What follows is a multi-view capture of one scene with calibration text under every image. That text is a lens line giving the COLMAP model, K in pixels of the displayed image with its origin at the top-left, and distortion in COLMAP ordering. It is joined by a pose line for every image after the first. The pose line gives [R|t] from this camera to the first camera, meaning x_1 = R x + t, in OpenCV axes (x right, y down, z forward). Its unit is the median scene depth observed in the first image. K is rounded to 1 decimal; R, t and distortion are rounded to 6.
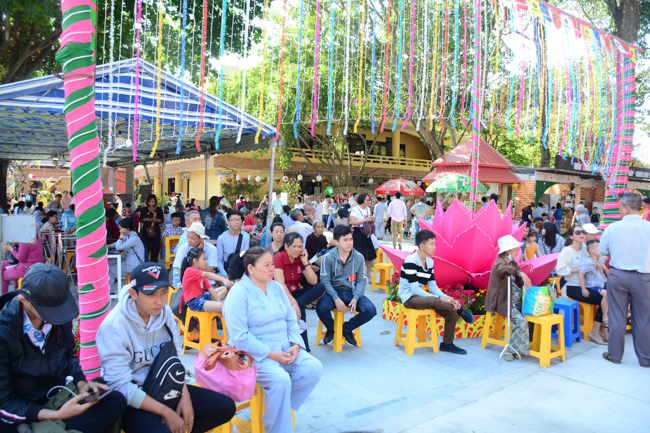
lens RADIAL K [[509.0, 0, 324.6], [0, 509.0, 216.6], [0, 0, 1]] dist [-0.095603, -0.000471]
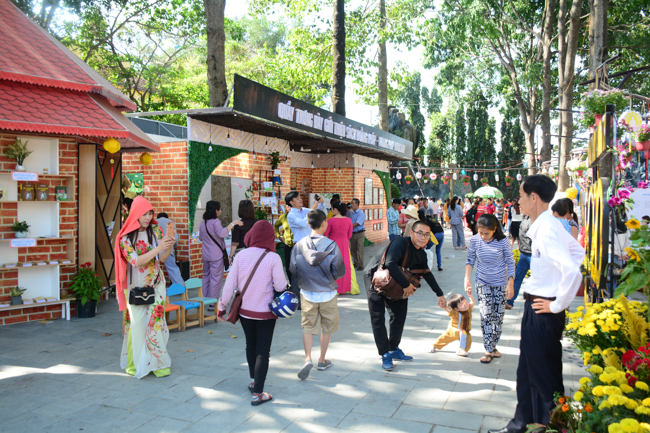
lens RADIAL K [[616.2, 0, 325.2], [0, 616.2, 215.8], [0, 0, 1]] dist [-0.000746, 0.000000]
pose [[0.849839, -0.041253, 0.525425, 0.242820], [0.041358, 0.999078, 0.011546, -0.014182], [-0.525417, 0.011918, 0.850761, 0.504065]]
